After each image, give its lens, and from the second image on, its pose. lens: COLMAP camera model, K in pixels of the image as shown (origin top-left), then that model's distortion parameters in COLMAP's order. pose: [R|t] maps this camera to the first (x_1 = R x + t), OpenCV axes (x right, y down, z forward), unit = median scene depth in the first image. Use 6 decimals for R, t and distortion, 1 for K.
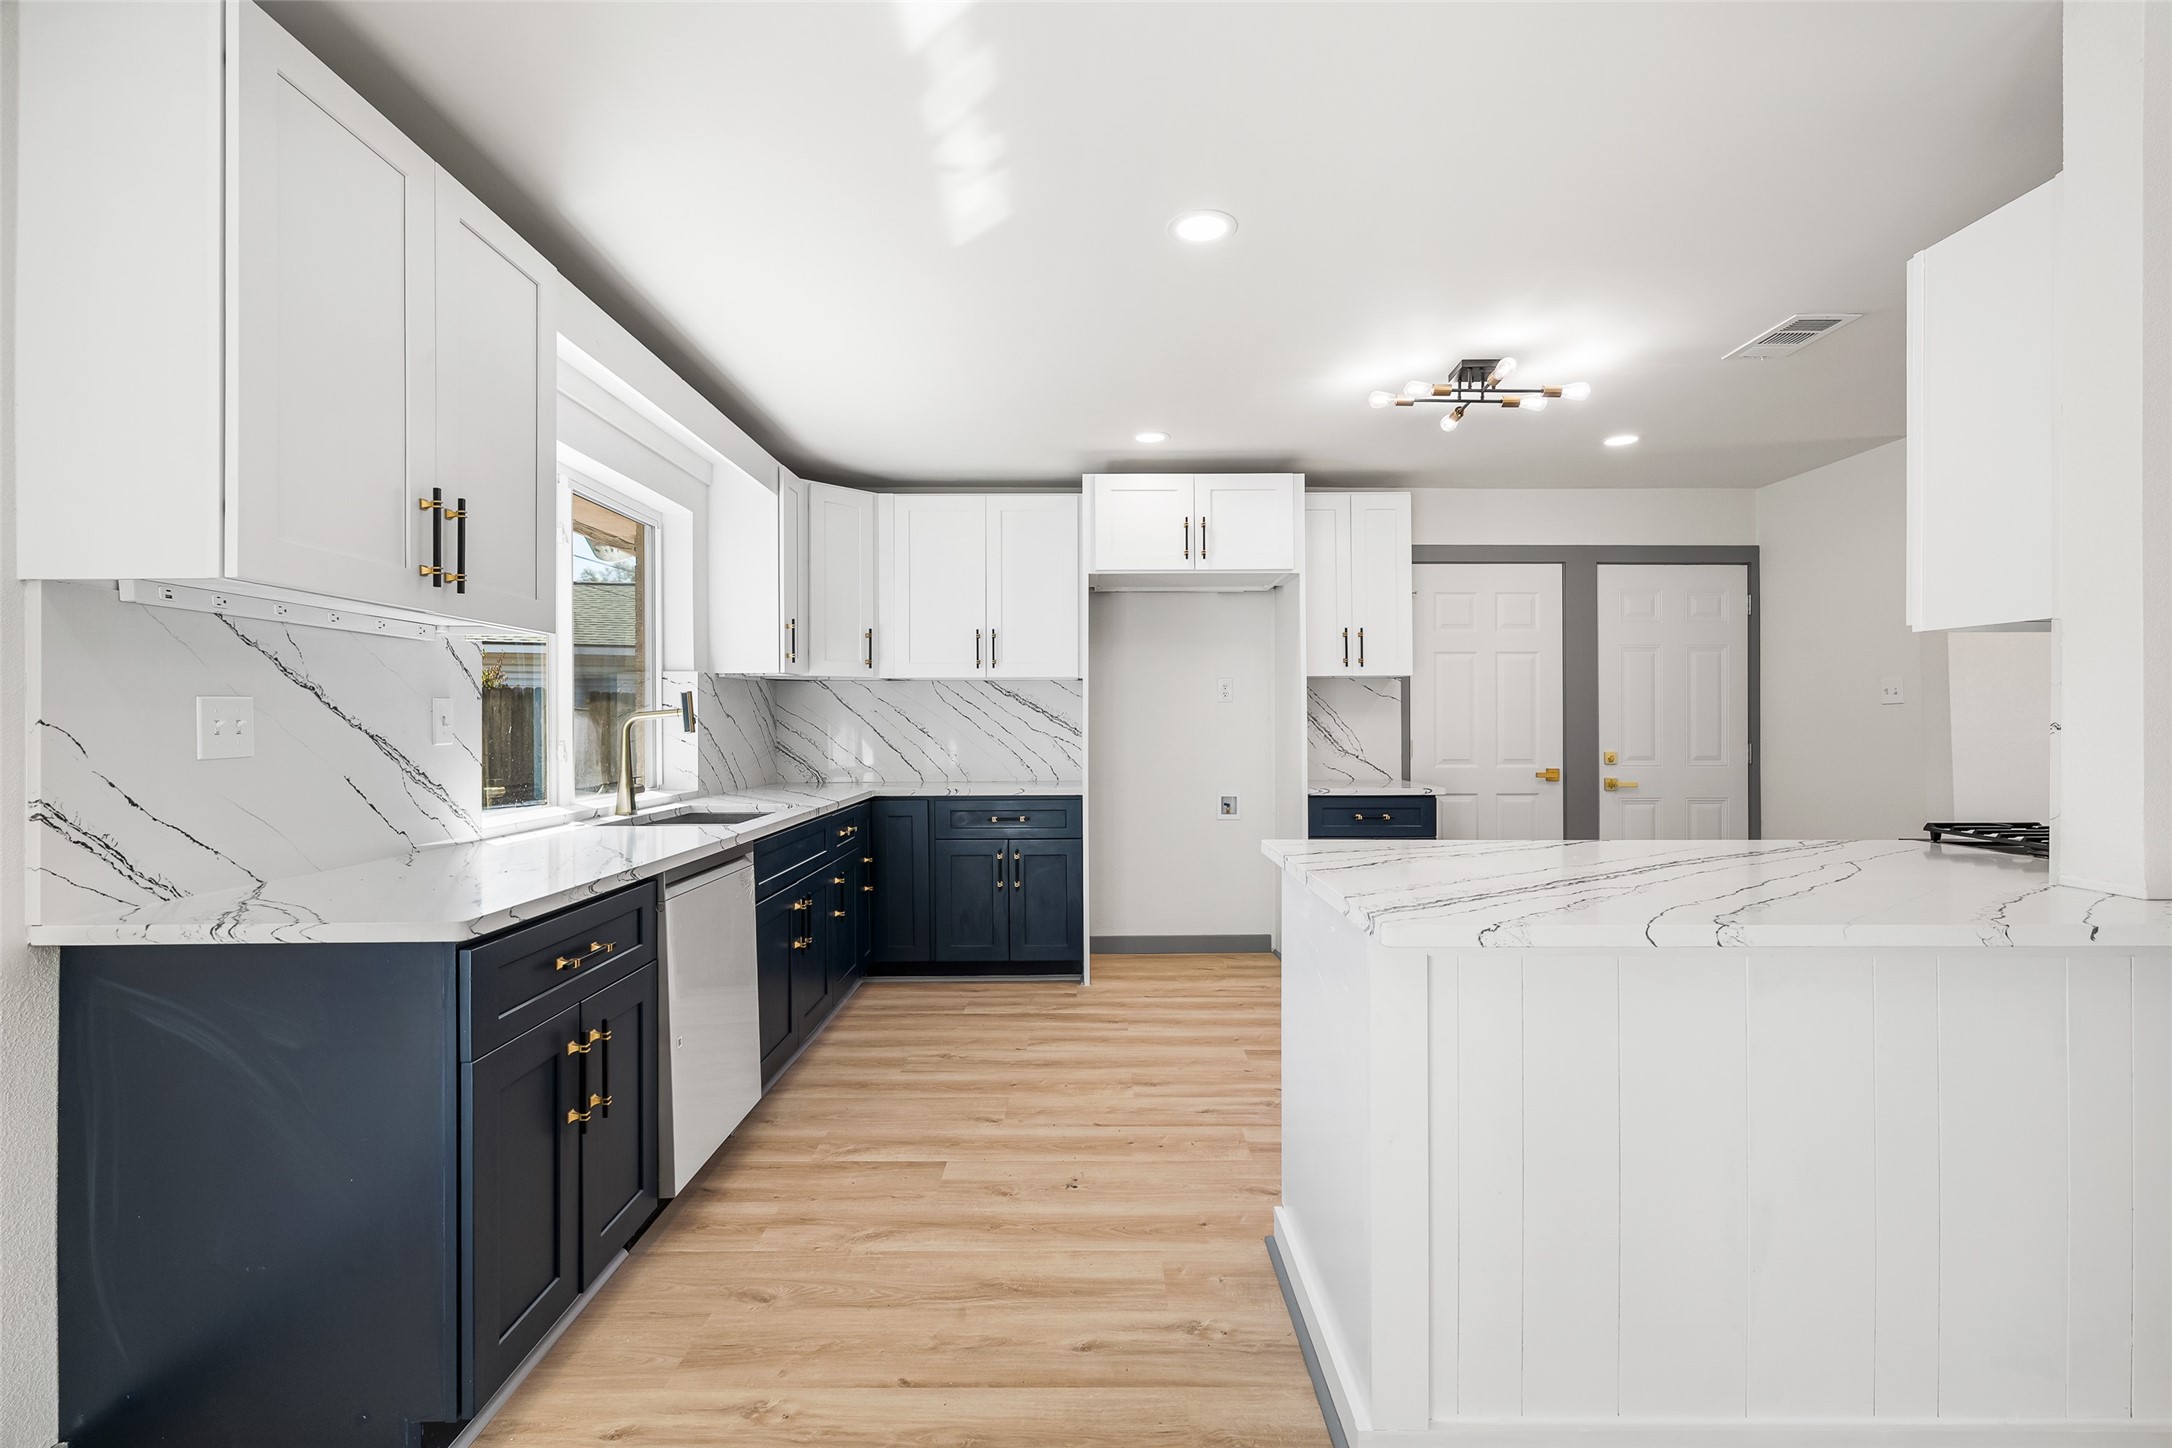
lens RADIAL K [[968.4, 0, 1086.0], [0, 968.4, 724.0], [0, 0, 1]] dist [-0.002828, 0.000468]
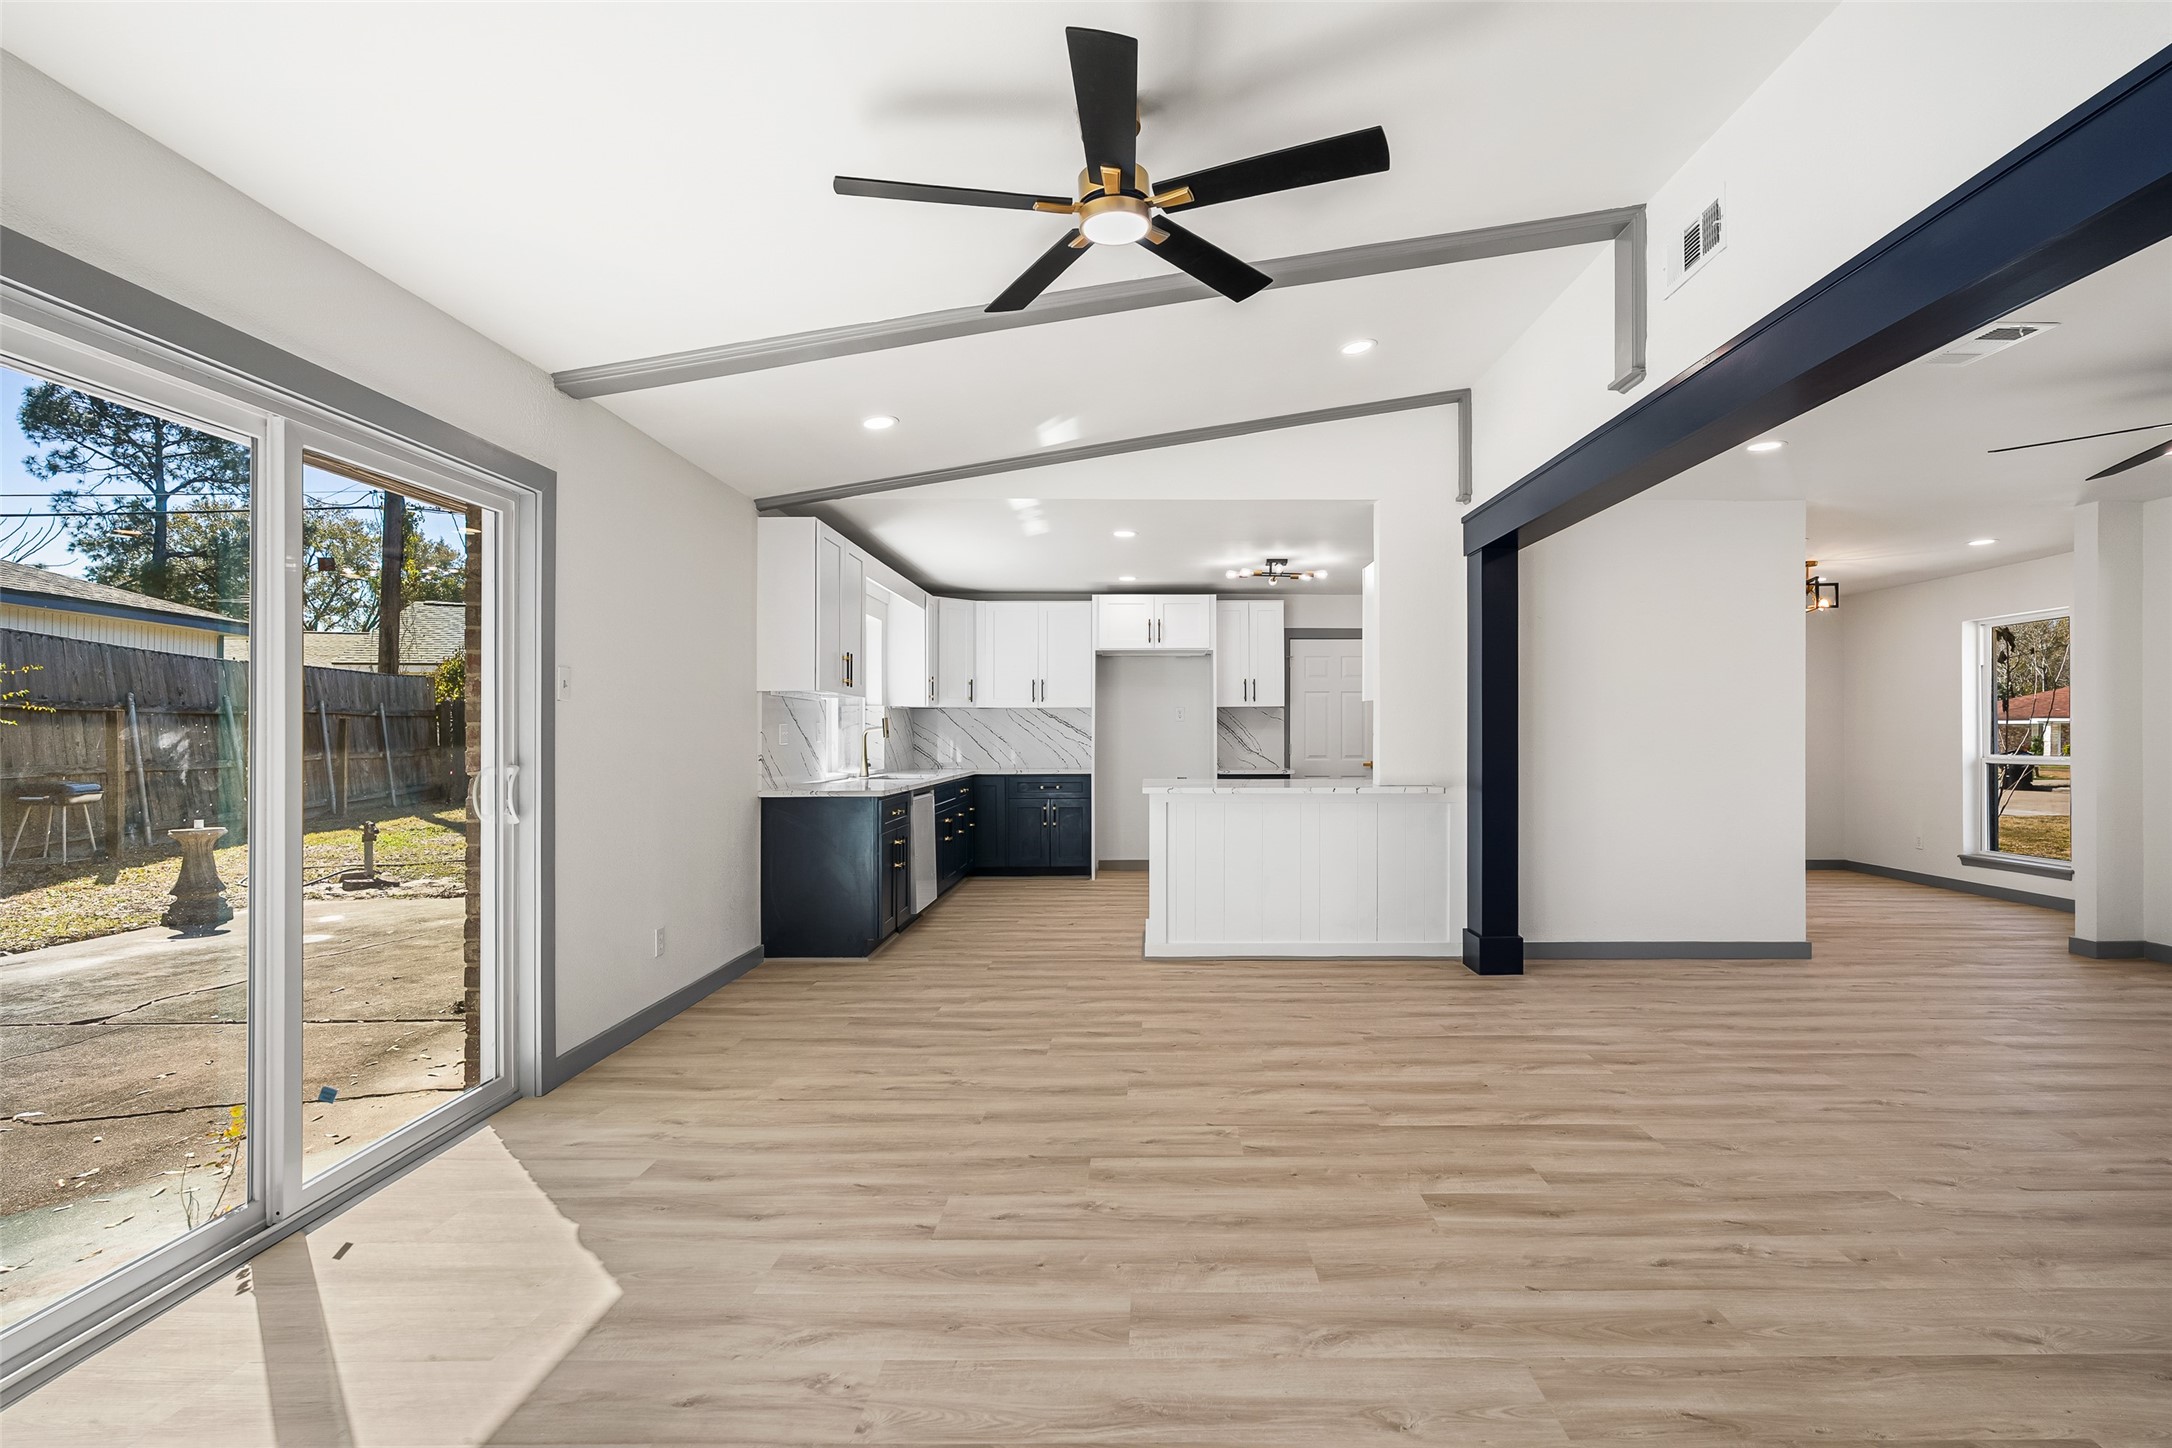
lens RADIAL K [[1013.6, 0, 1155.8], [0, 1013.6, 718.4], [0, 0, 1]] dist [-0.000595, 0.000717]
pose [[0.999964, 0.001935, 0.008299, 0.115655], [-0.001786, 0.999838, -0.017887, 0.004951], [-0.008333, 0.017872, 0.999806, -1.019132]]
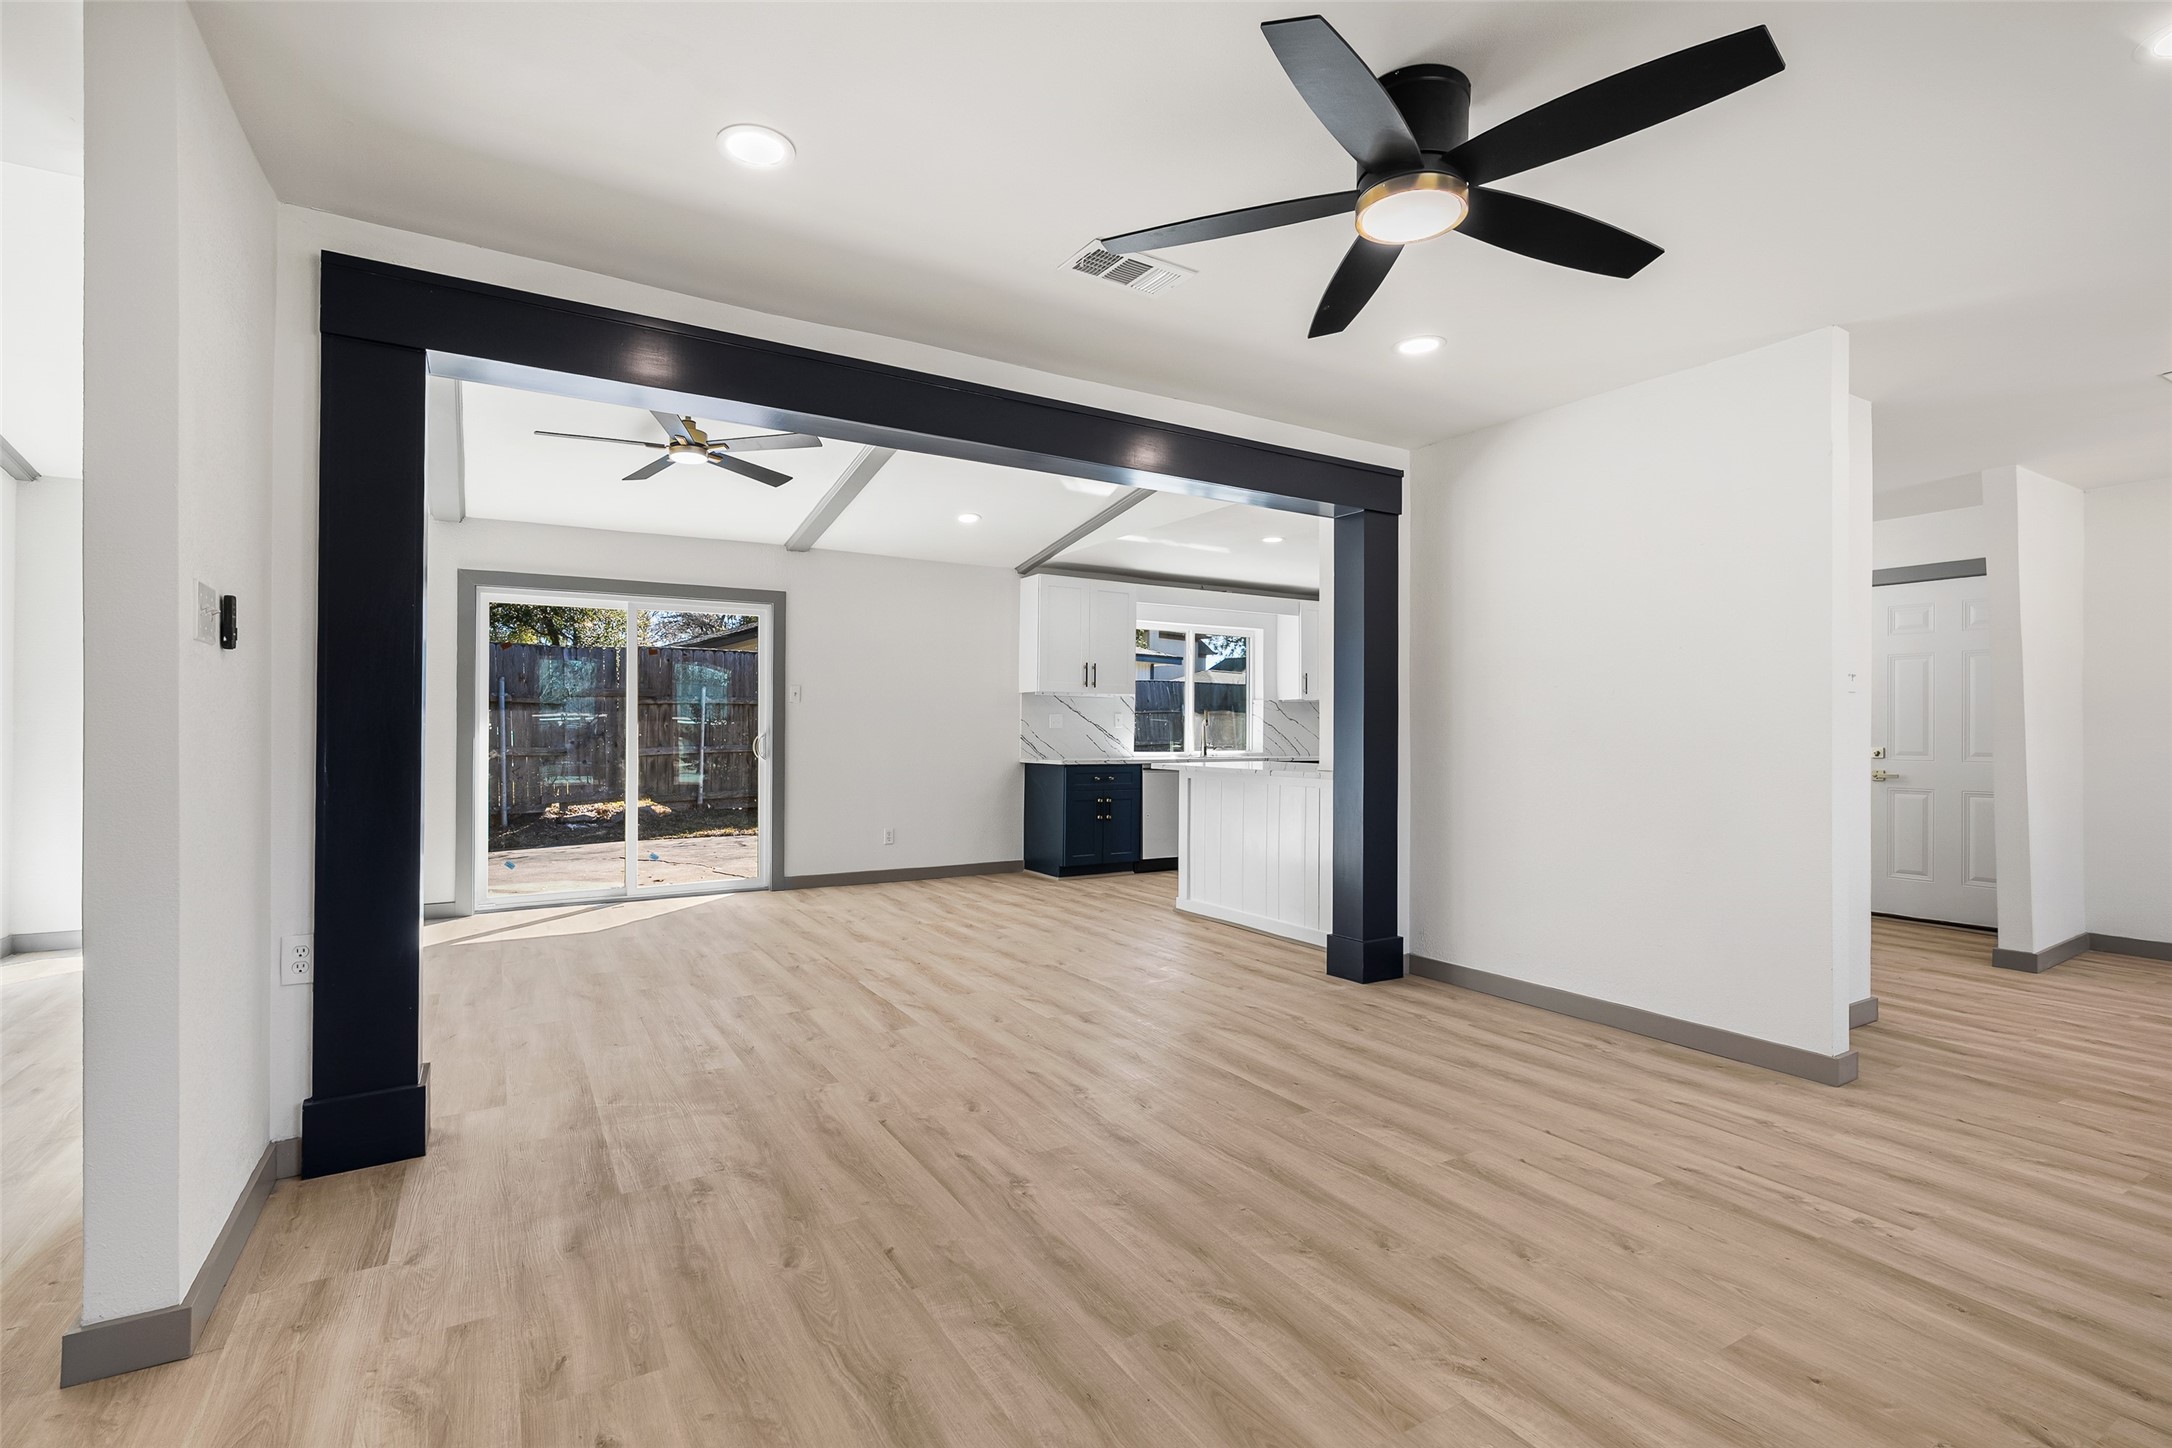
lens RADIAL K [[992.9, 0, 1076.4], [0, 992.9, 730.8], [0, 0, 1]] dist [-0.002694, 0.000518]
pose [[0.508298, 0.004166, -0.861171, 1.439444], [-0.006518, 0.999978, 0.000990, 0.019441], [0.861156, 0.005110, 0.508314, -0.575116]]
